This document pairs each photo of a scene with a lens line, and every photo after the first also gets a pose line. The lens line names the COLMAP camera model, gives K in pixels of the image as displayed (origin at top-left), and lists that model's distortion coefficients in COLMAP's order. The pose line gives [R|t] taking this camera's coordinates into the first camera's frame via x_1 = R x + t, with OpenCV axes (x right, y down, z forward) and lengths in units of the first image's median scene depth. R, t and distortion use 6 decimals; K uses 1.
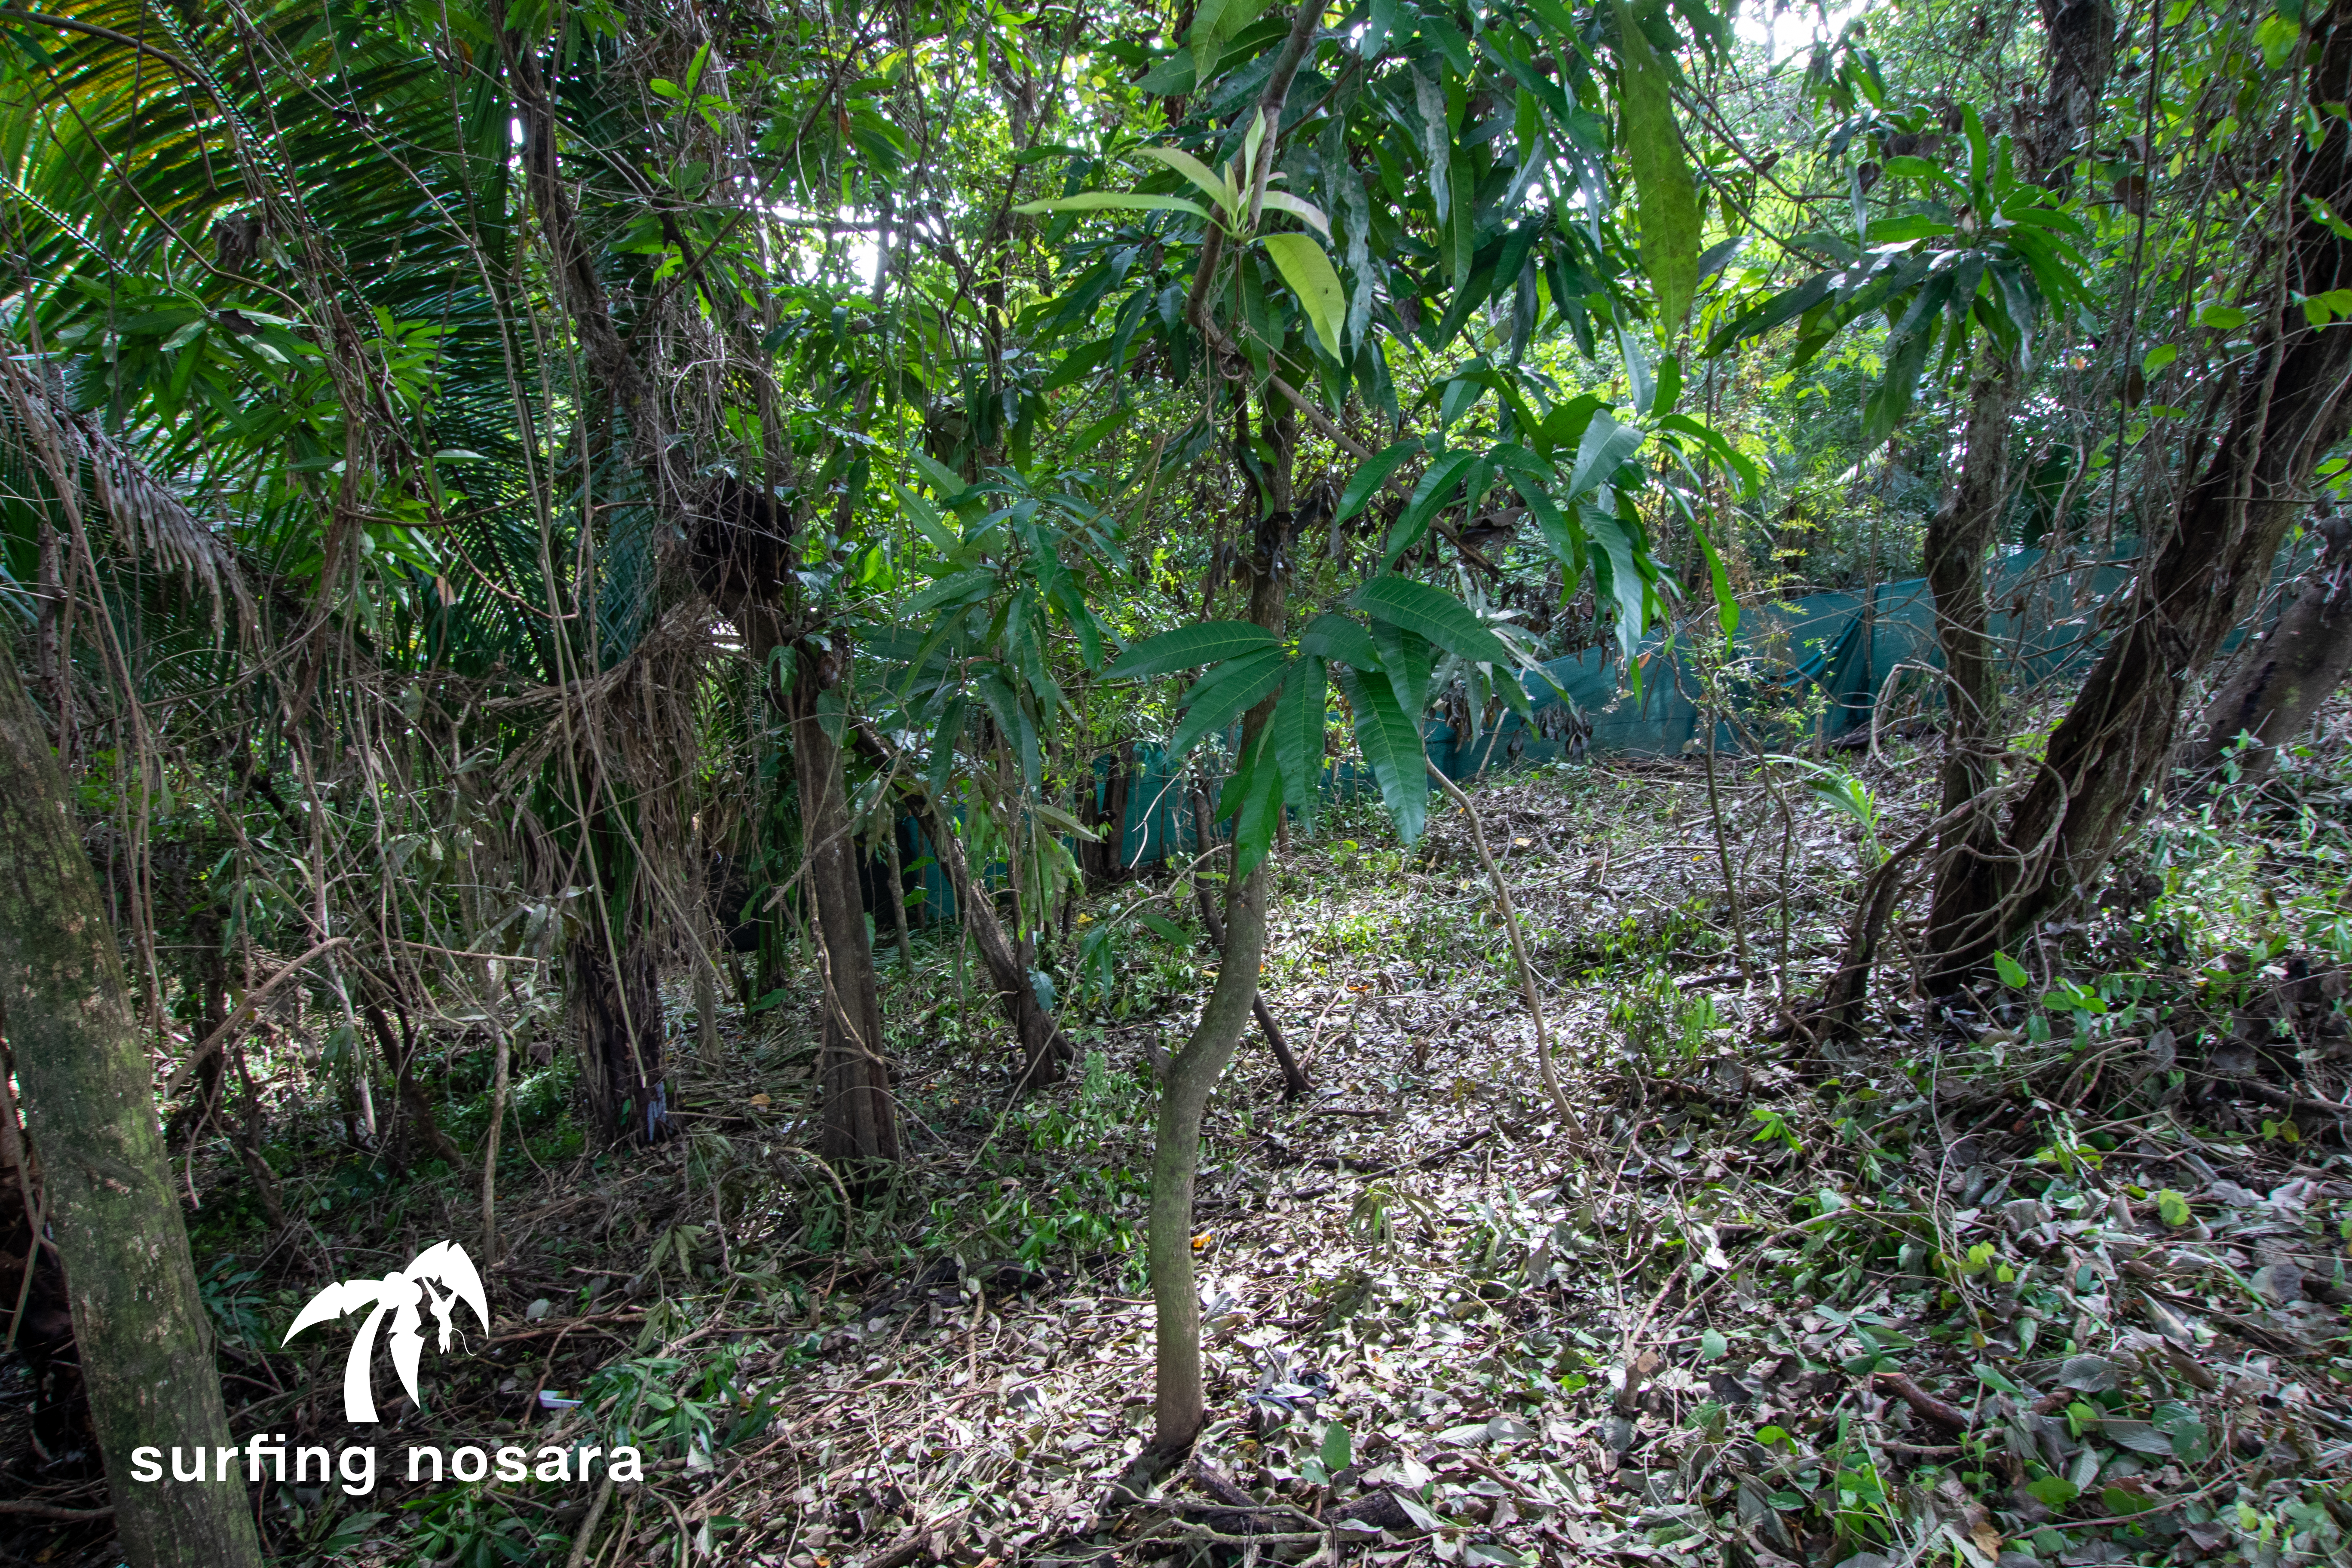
lens RADIAL K [[1252.4, 0, 1176.0], [0, 1252.4, 784.0], [0, 0, 1]] dist [-0.014175, 0.001191]
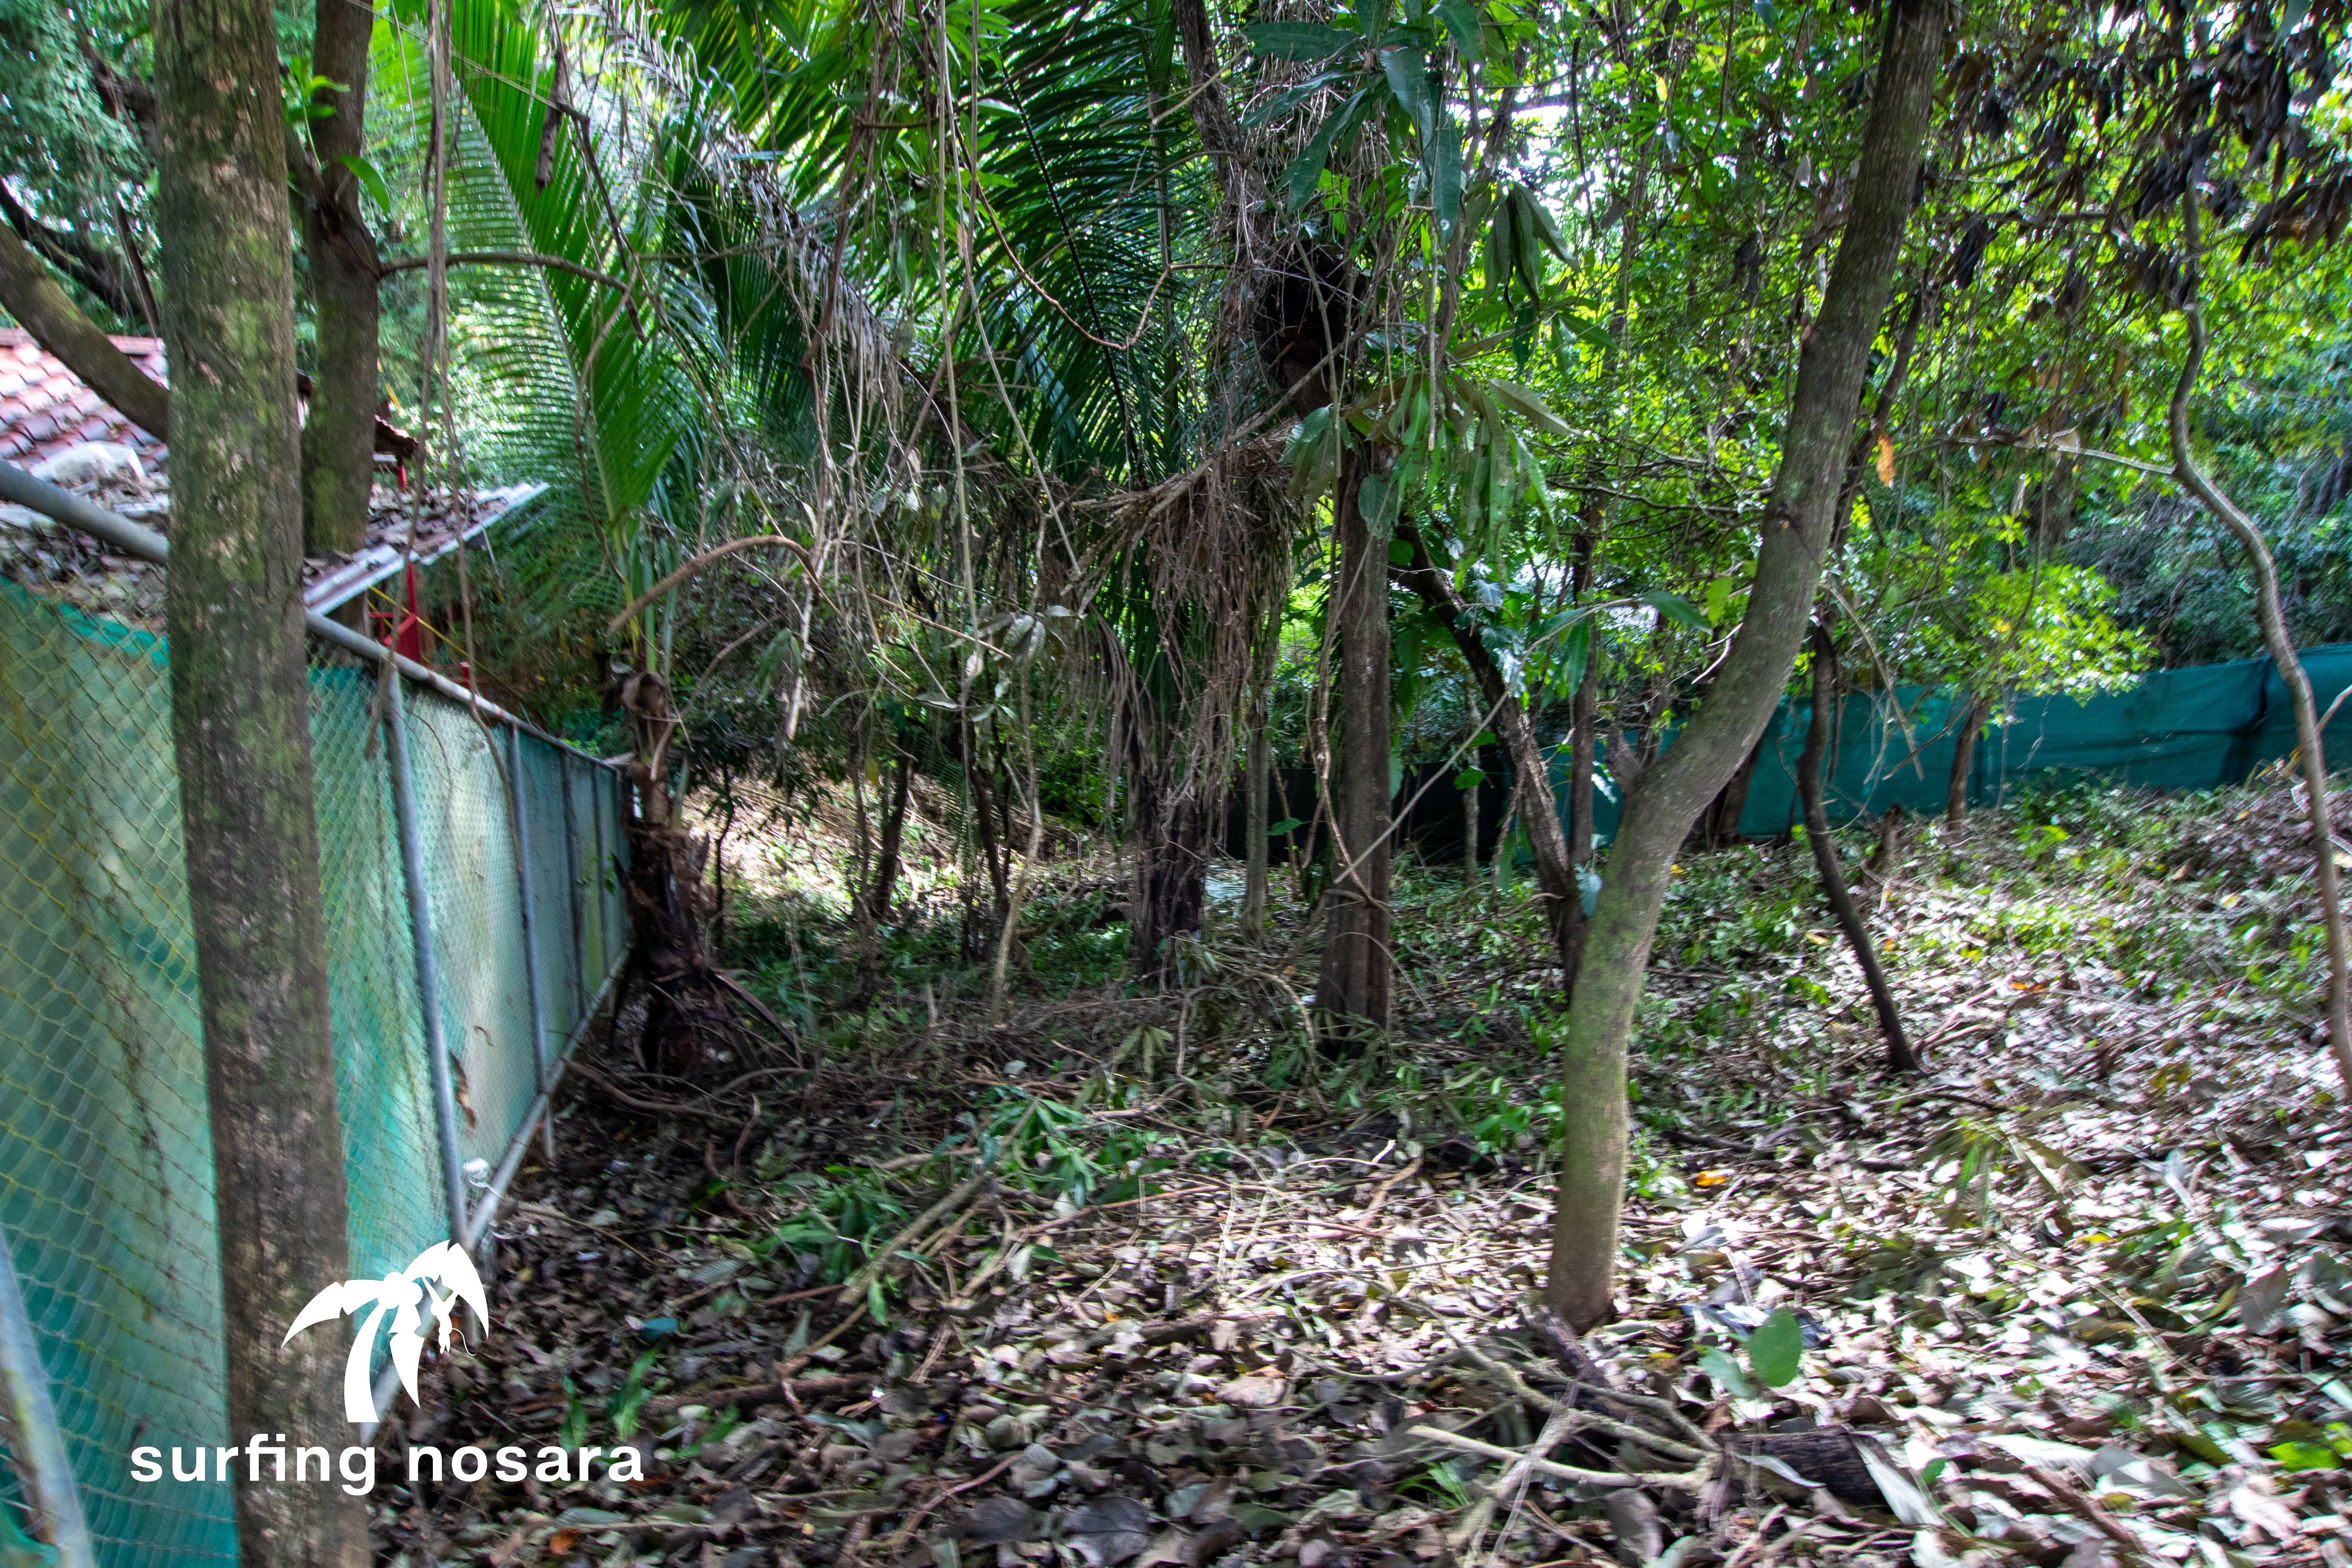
lens RADIAL K [[1252.4, 0, 1176.0], [0, 1252.4, 784.0], [0, 0, 1]] dist [-0.014175, 0.001191]
pose [[0.868590, 0.154491, -0.470833, 0.059203], [-0.150039, 0.987551, 0.047245, 0.141155], [0.472270, 0.029607, 0.880957, 0.169854]]
